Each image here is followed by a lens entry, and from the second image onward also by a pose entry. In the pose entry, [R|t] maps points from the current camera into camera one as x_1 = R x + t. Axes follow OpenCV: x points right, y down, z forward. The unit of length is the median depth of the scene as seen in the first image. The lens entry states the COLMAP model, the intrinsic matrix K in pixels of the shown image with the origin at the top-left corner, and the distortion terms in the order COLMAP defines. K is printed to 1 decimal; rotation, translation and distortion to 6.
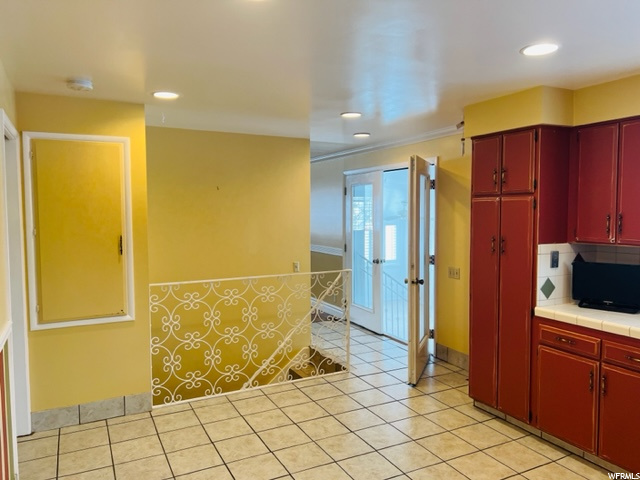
lens RADIAL K [[481.6, 0, 319.8], [0, 481.6, 241.0], [0, 0, 1]] dist [0.007845, -0.015544]
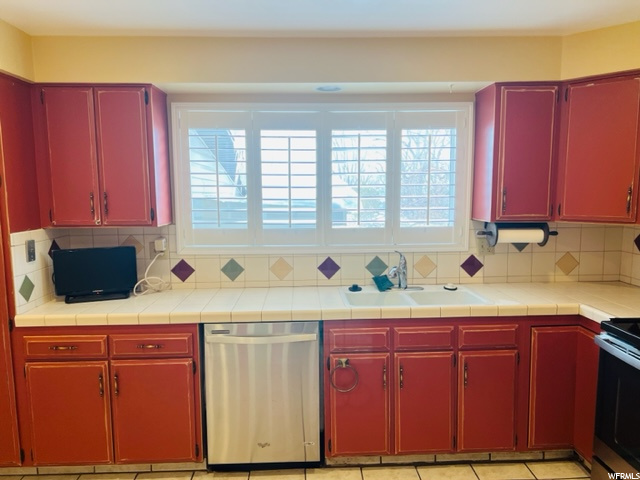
lens RADIAL K [[481.6, 0, 321.0], [0, 481.6, 246.1], [0, 0, 1]] dist [0.007845, -0.015544]
pose [[0.395620, -0.105611, 0.912322, -0.043327], [0.058682, 0.994243, 0.089647, -0.012307], [-0.916538, 0.018071, 0.399540, 0.256864]]
